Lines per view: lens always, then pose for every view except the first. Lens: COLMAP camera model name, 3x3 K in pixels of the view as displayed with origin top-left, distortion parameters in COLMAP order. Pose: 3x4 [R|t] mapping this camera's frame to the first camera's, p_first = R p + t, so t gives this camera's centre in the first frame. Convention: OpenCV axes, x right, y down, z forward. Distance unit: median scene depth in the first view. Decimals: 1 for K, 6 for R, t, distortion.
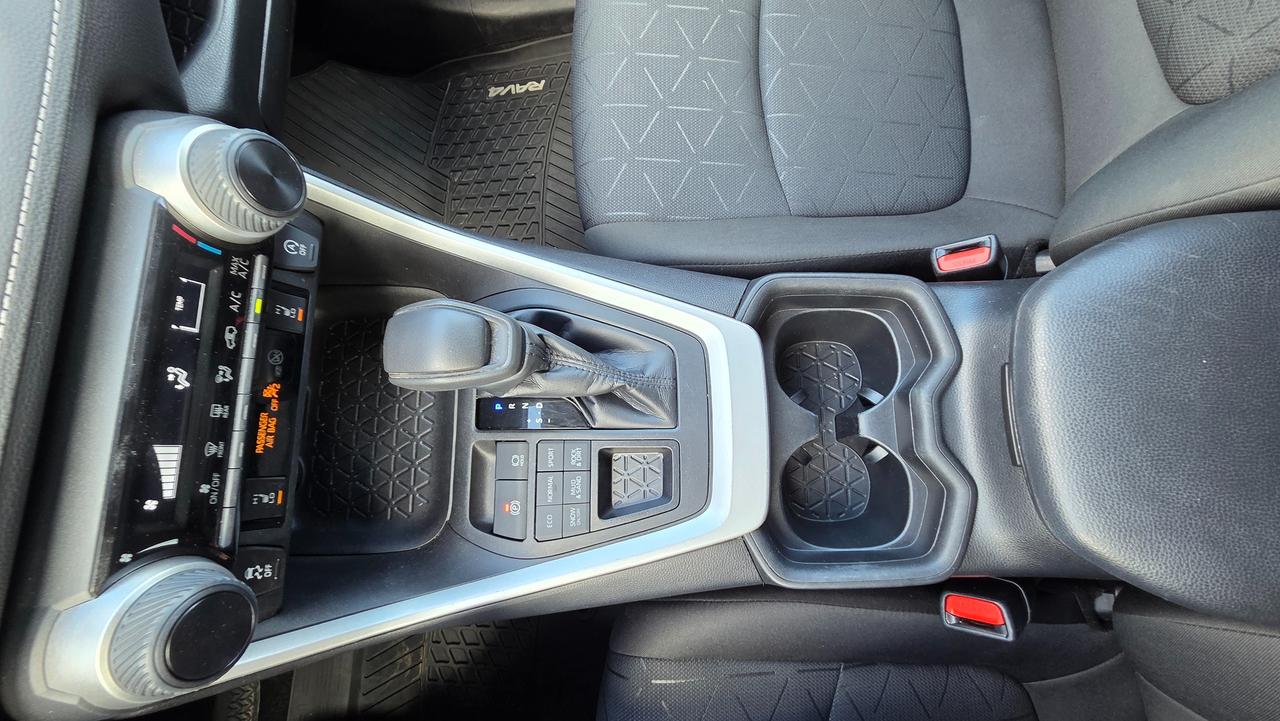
lens RADIAL K [[527.0, 0, 638.9], [0, 527.0, 363.2], [0, 0, 1]] dist [0.004523, -0.000366]
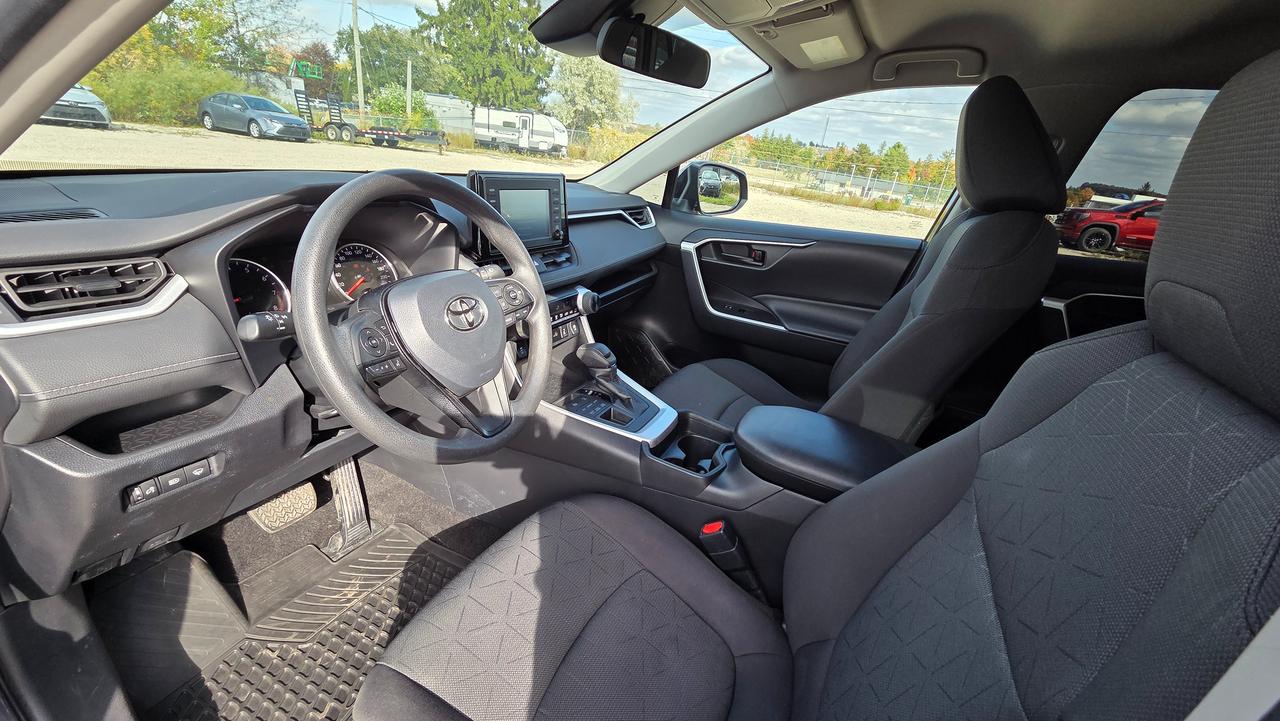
lens RADIAL K [[527.0, 0, 643.6], [0, 527.0, 350.4], [0, 0, 1]] dist [0.004523, -0.000366]
pose [[0.866303, 0.394996, -0.305772, 0.991285], [-0.464352, 0.411194, -0.784409, 2.626512], [-0.184107, 0.821522, 0.539636, -0.973085]]
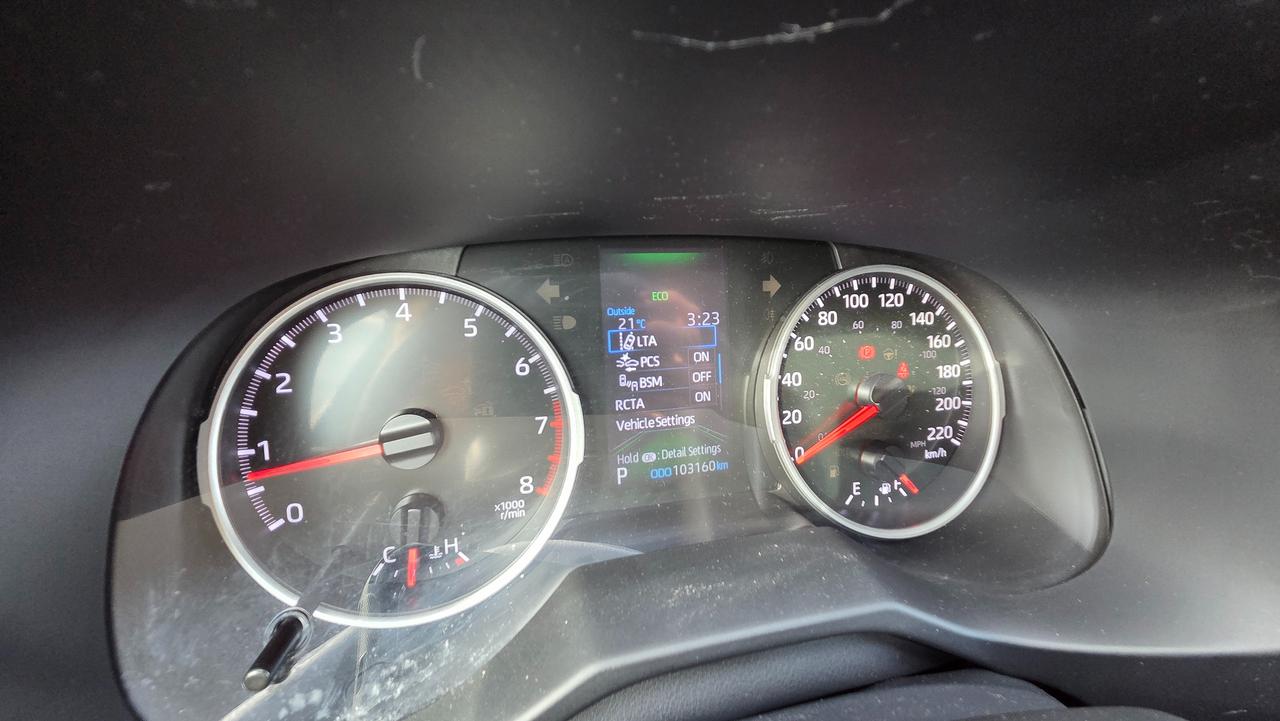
lens RADIAL K [[527.0, 0, 647.2], [0, 527.0, 353.9], [0, 0, 1]] dist [0.004523, -0.000366]
pose [[0.228331, 0.596187, -0.769692, -0.912694], [-0.972691, 0.173539, -0.154131, 1.332870], [0.041680, 0.783865, 0.619530, 0.011465]]
